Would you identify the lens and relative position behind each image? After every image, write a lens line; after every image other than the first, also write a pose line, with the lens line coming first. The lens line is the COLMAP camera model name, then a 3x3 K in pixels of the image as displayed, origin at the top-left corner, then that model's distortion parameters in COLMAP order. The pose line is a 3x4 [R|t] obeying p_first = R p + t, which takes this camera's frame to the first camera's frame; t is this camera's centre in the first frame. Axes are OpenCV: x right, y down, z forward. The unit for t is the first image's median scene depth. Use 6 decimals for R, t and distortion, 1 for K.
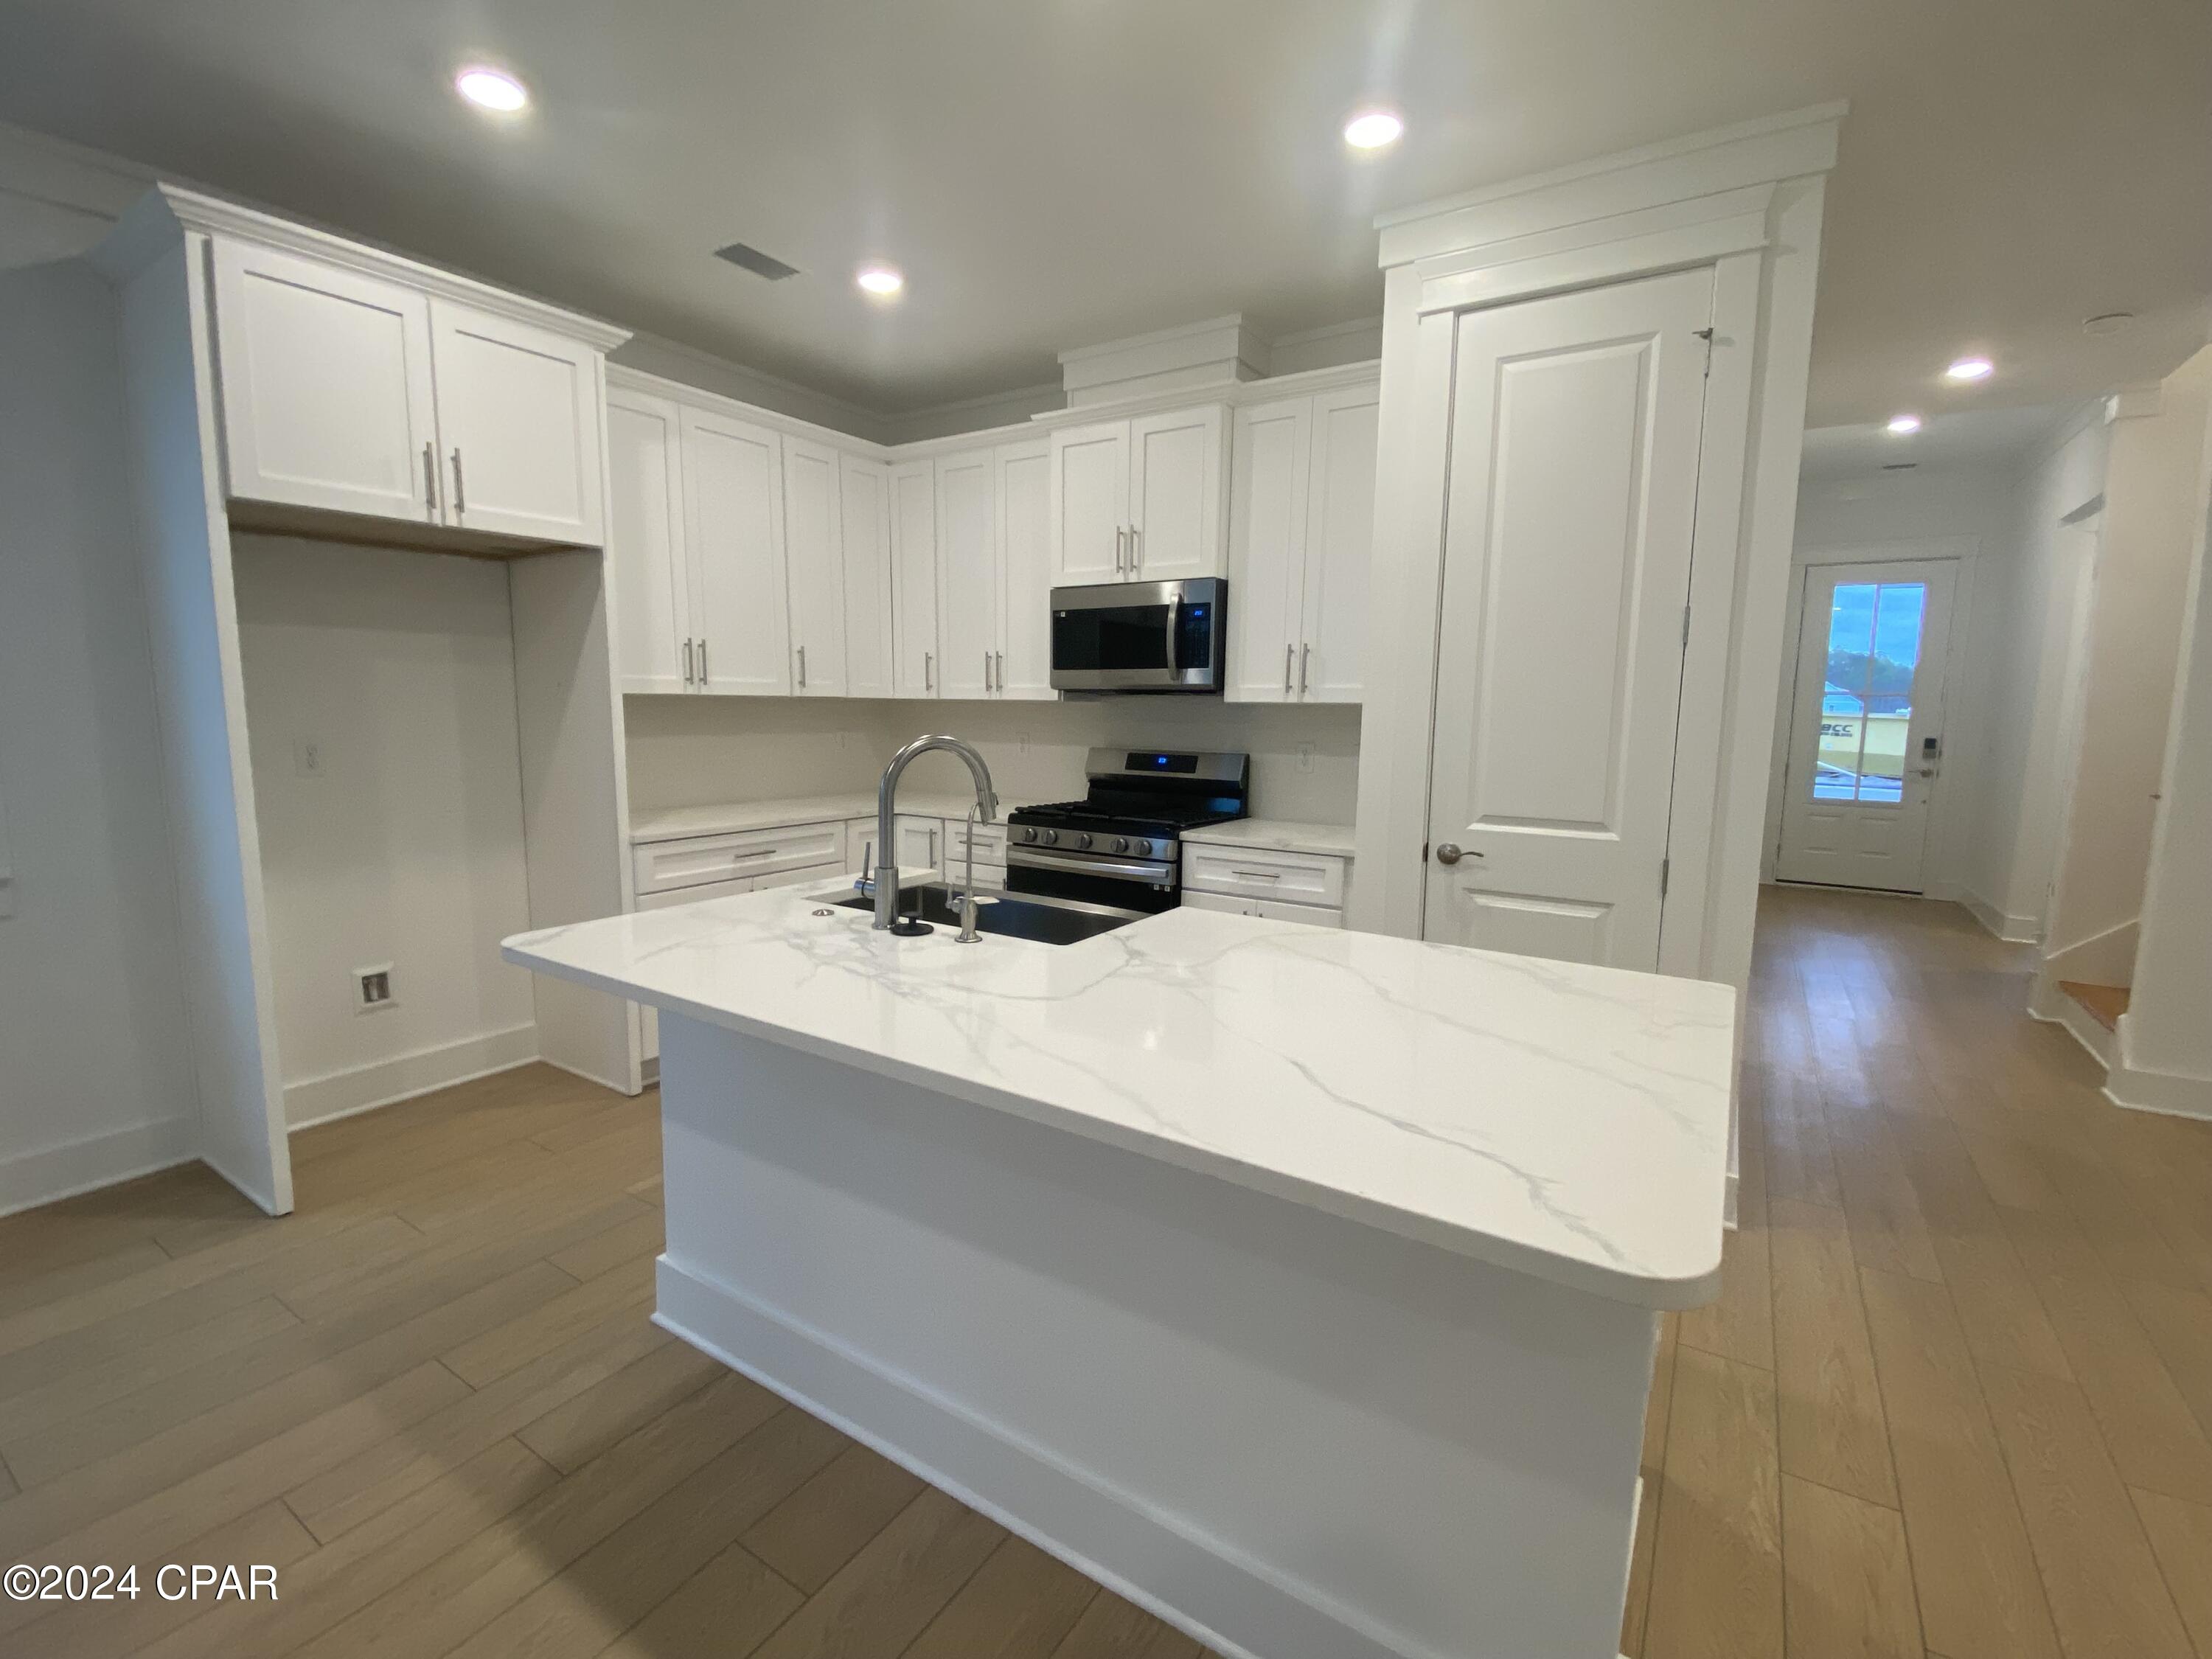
lens RADIAL K [[974.2, 0, 1103.8], [0, 974.2, 825.1], [0, 0, 1]] dist [0.001483, -0.014680]
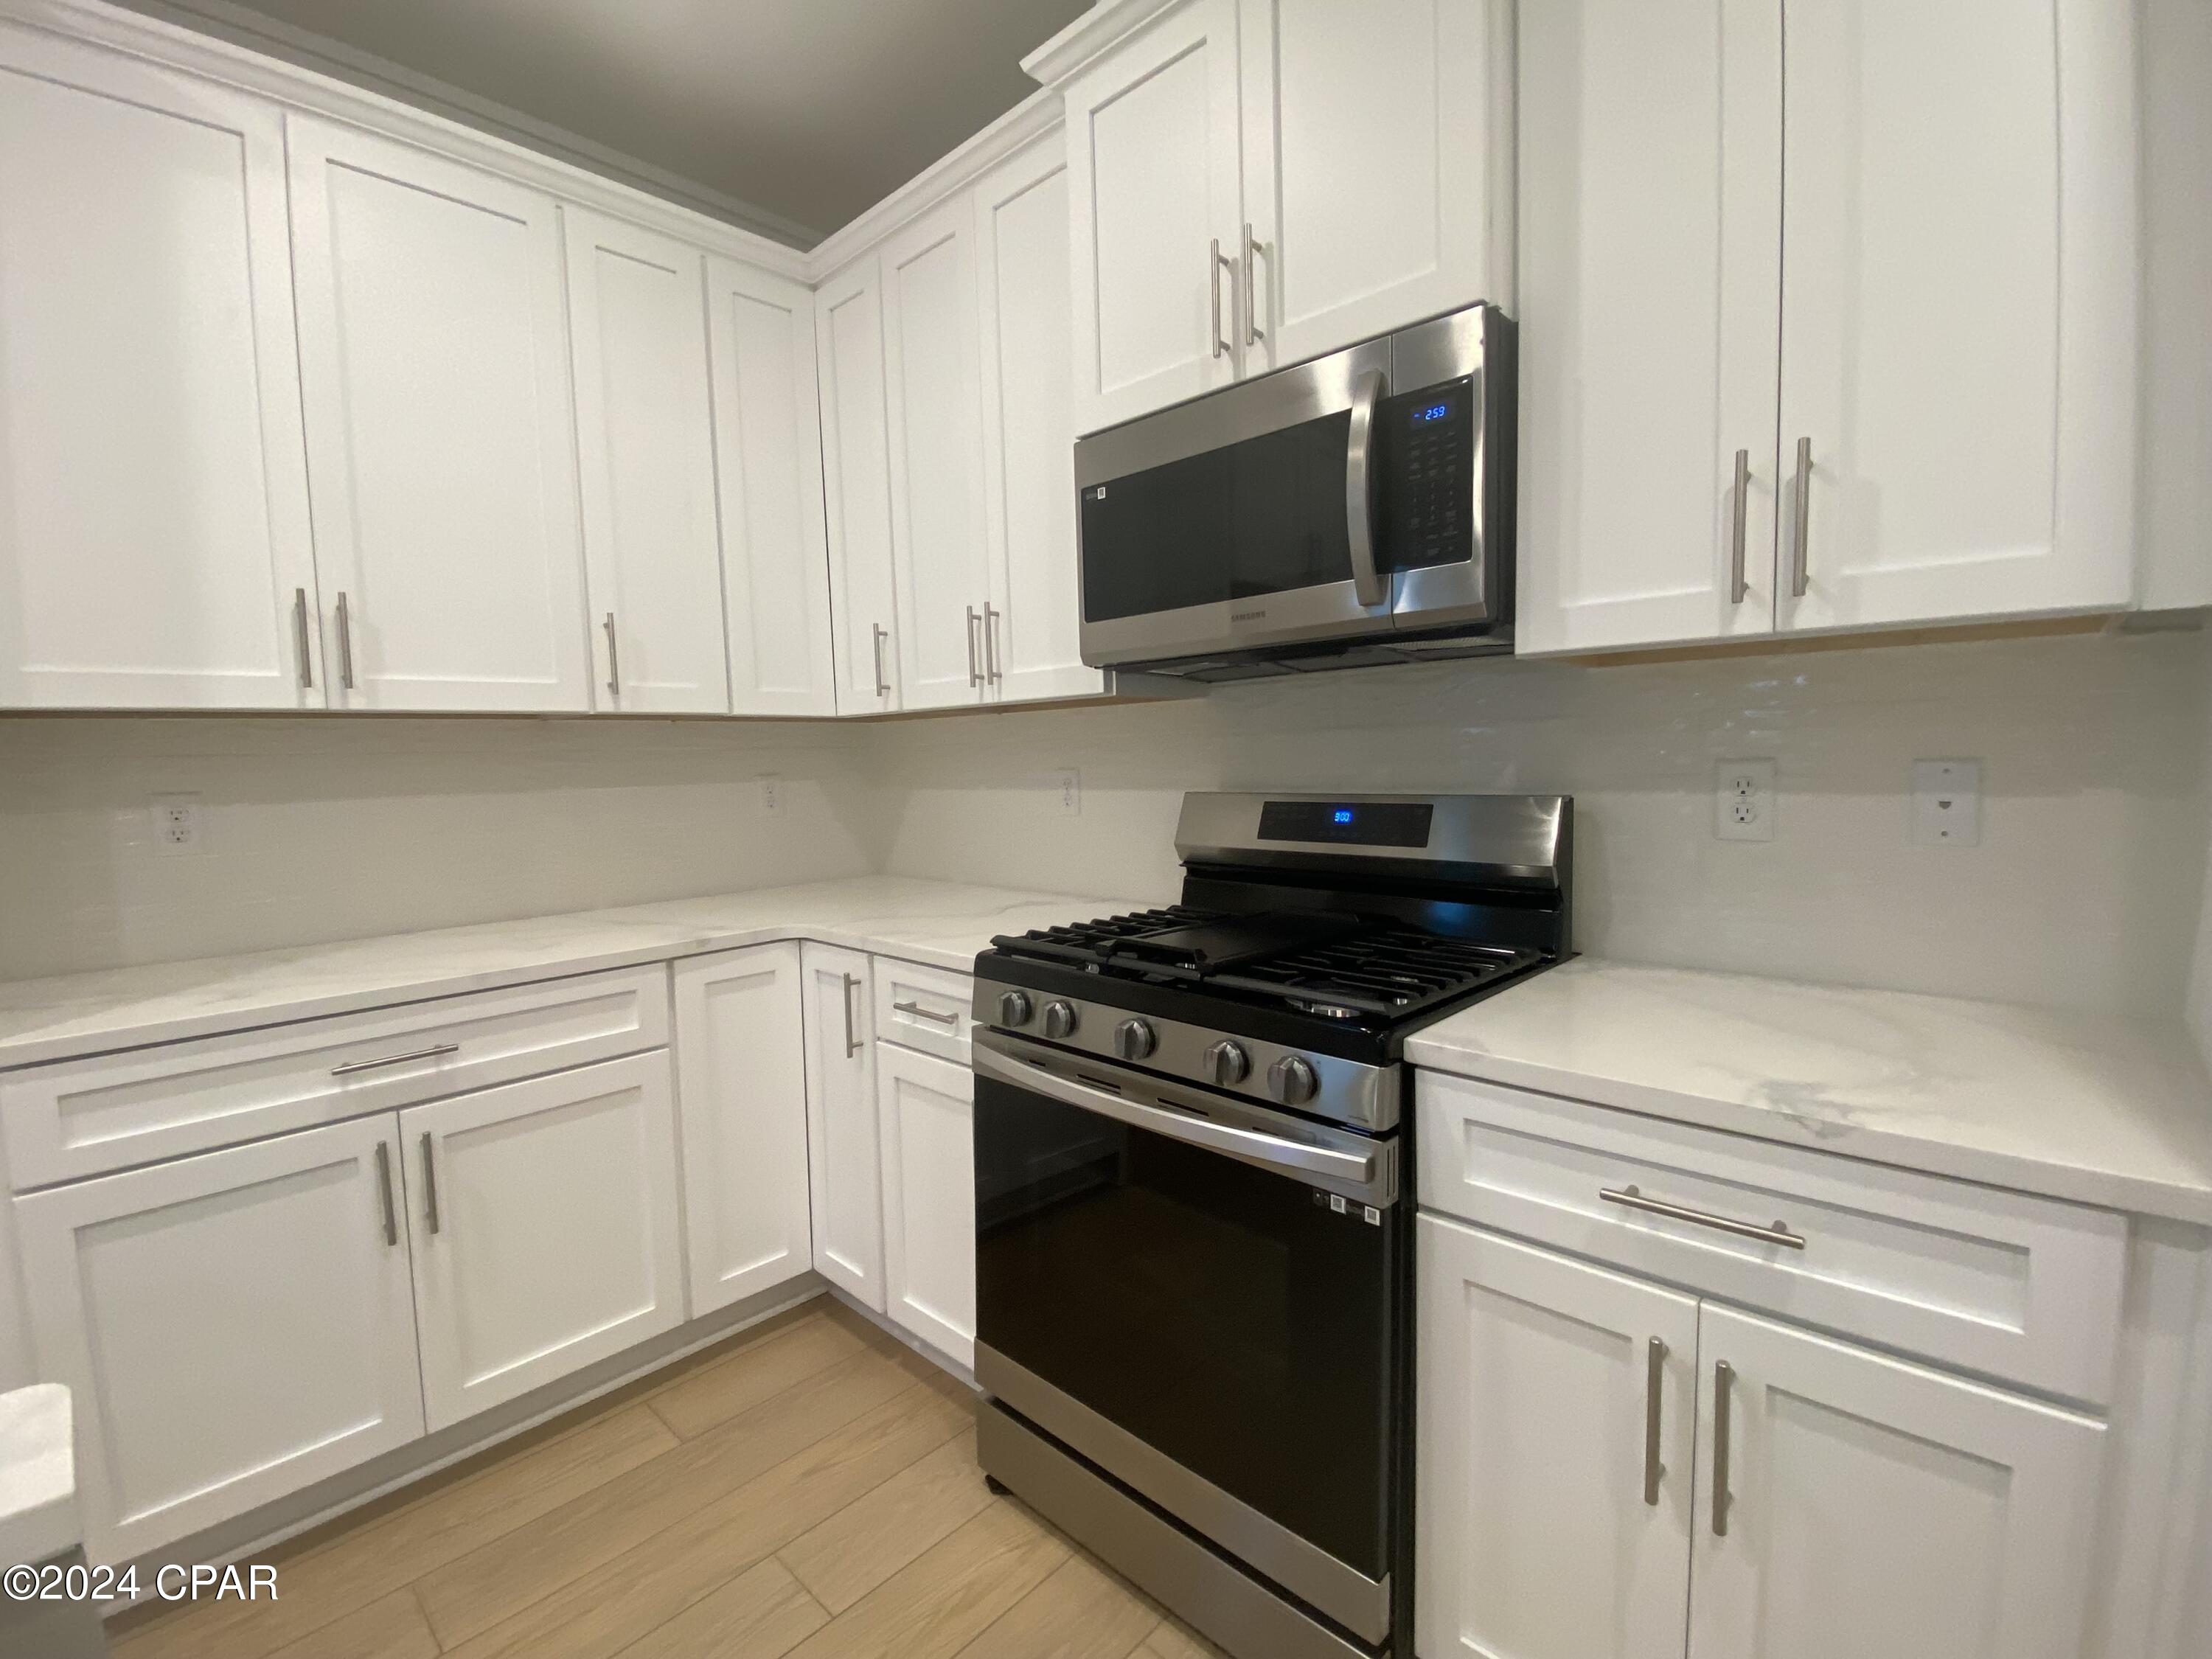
lens RADIAL K [[966.7, 0, 1093.2], [0, 966.7, 828.4], [0, 0, 1]] dist [0.046247, -0.034001]
pose [[0.981333, -0.026310, -0.190506, 0.035876], [0.017350, 0.998670, -0.048547, -0.045645], [0.191530, 0.044335, 0.980485, 0.599920]]
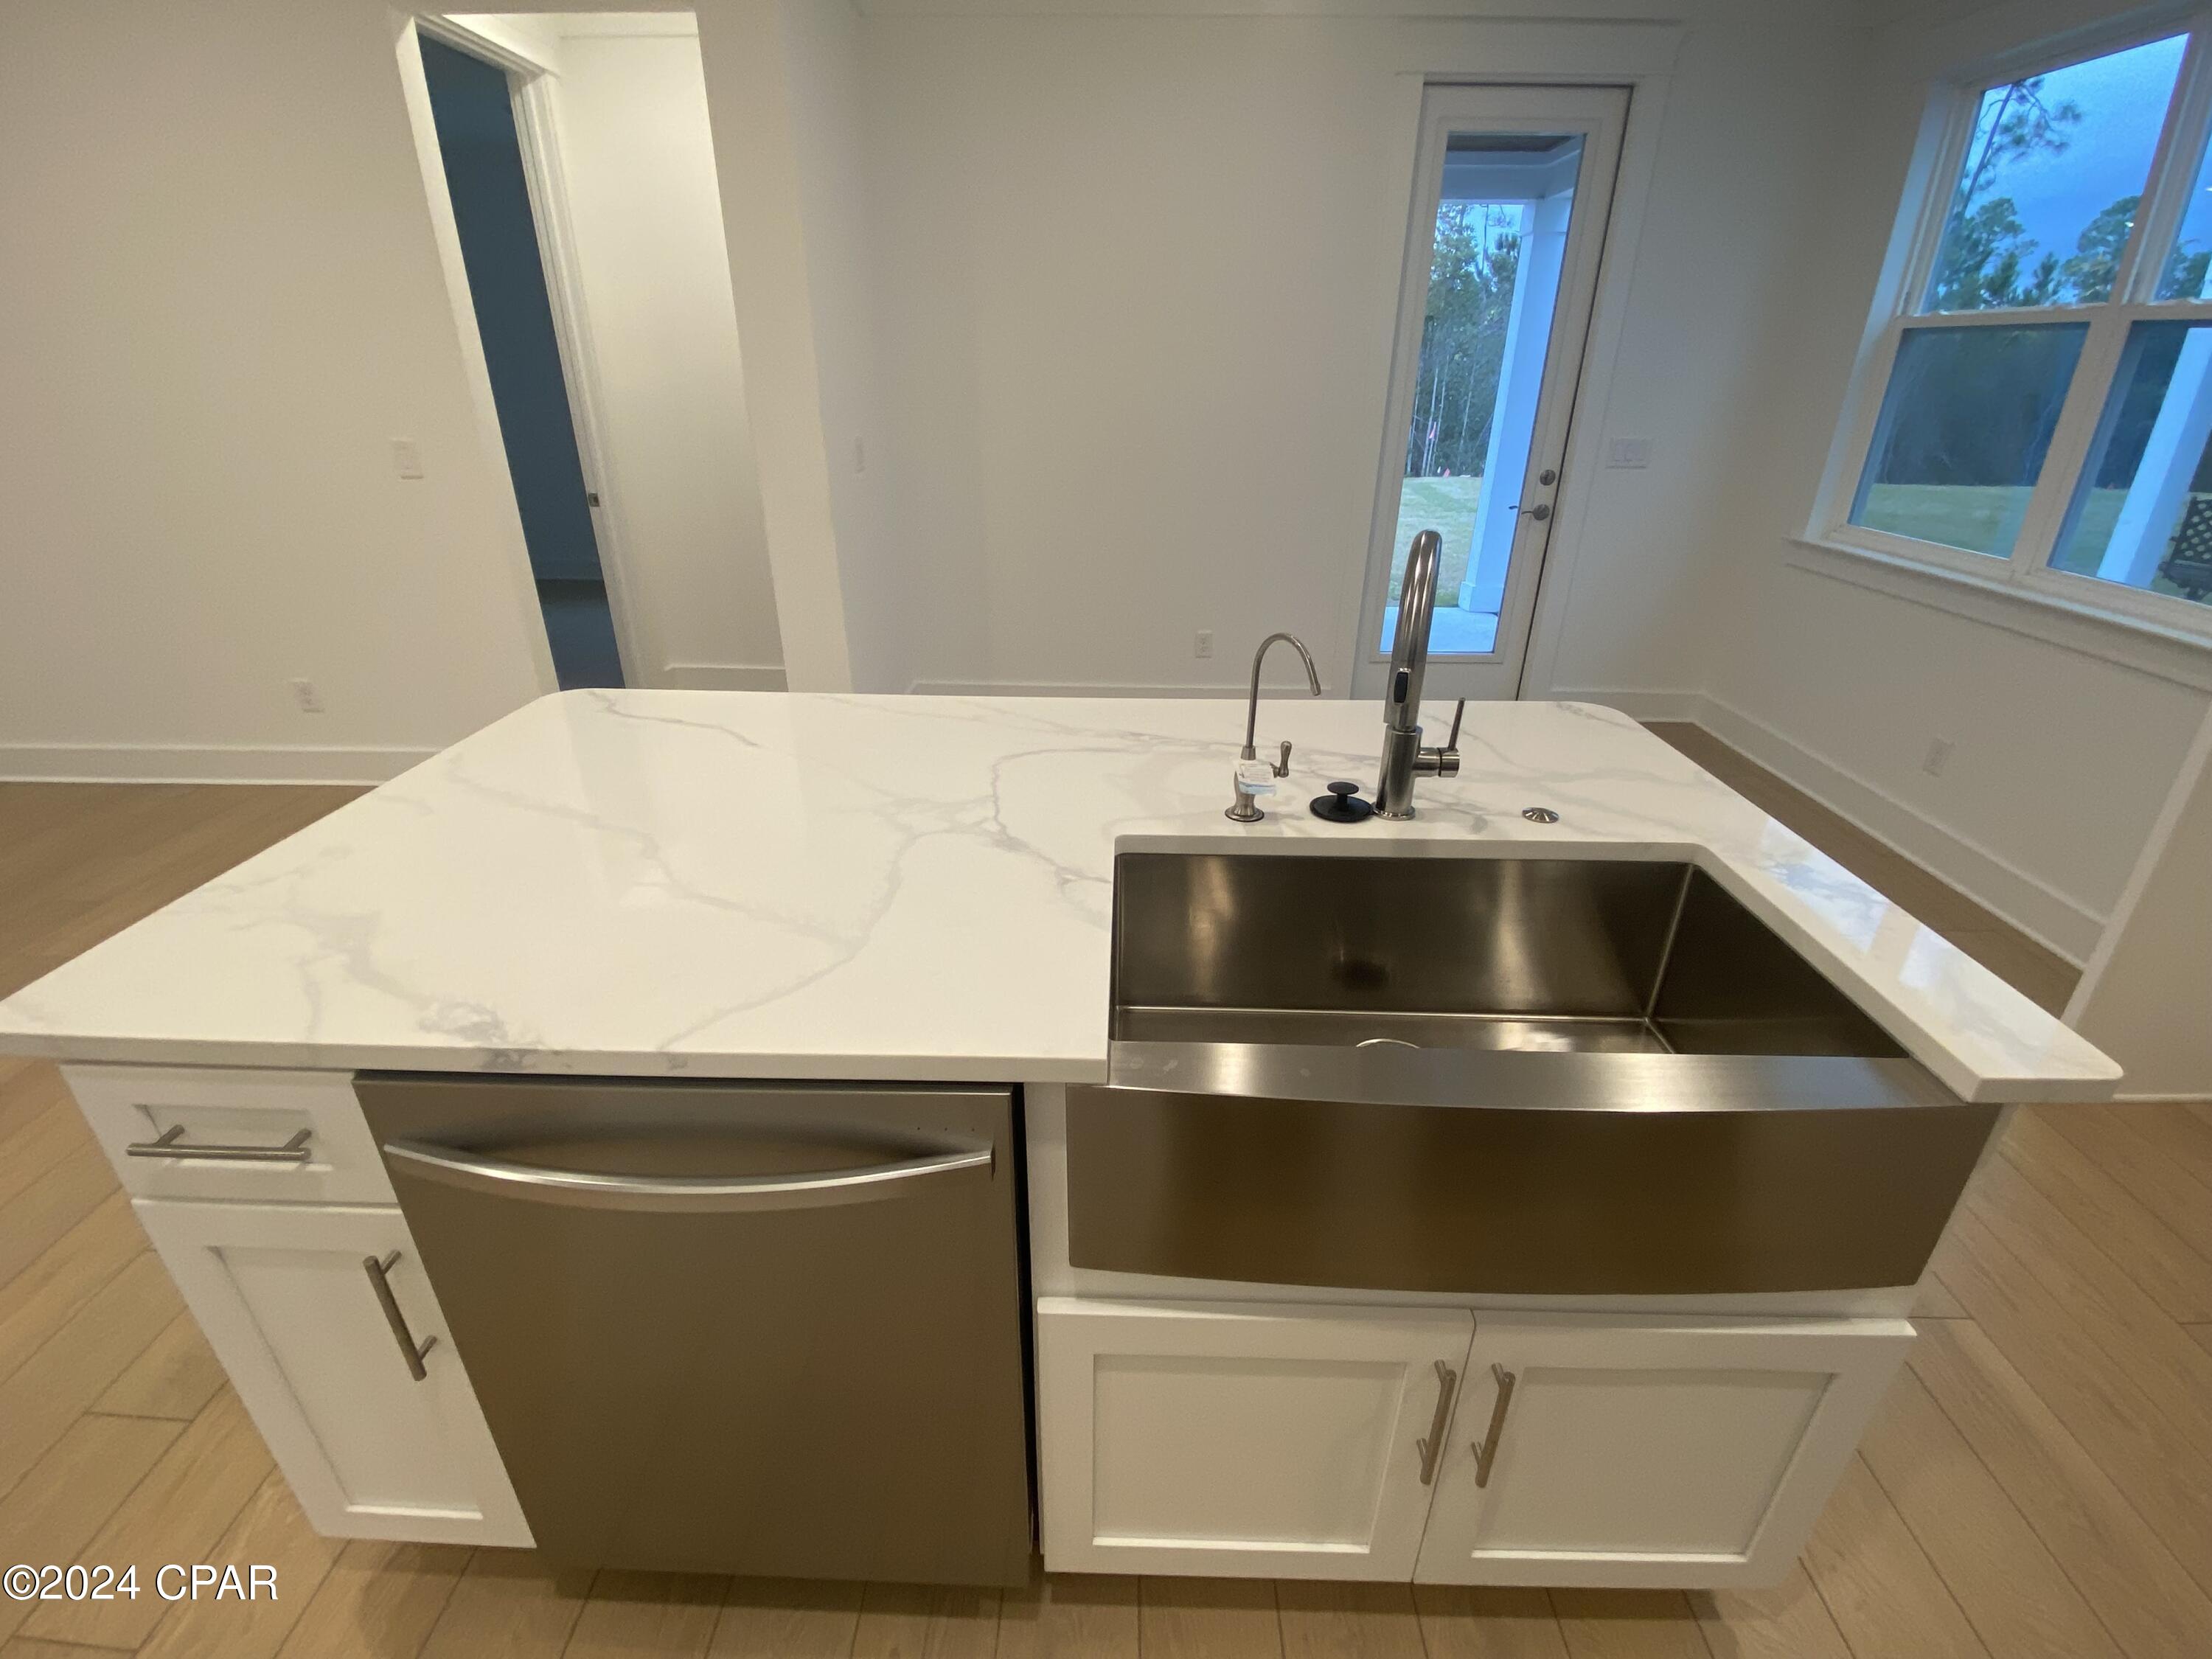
lens RADIAL K [[1005.4, 0, 1106.0], [0, 1005.4, 829.5], [0, 0, 1]] dist [-0.010258, -0.000226]
pose [[-0.850889, 0.193748, -0.488313, 0.154067], [-0.093127, 0.859159, 0.503163, -0.116427], [0.517025, 0.473611, -0.713006, 0.734879]]
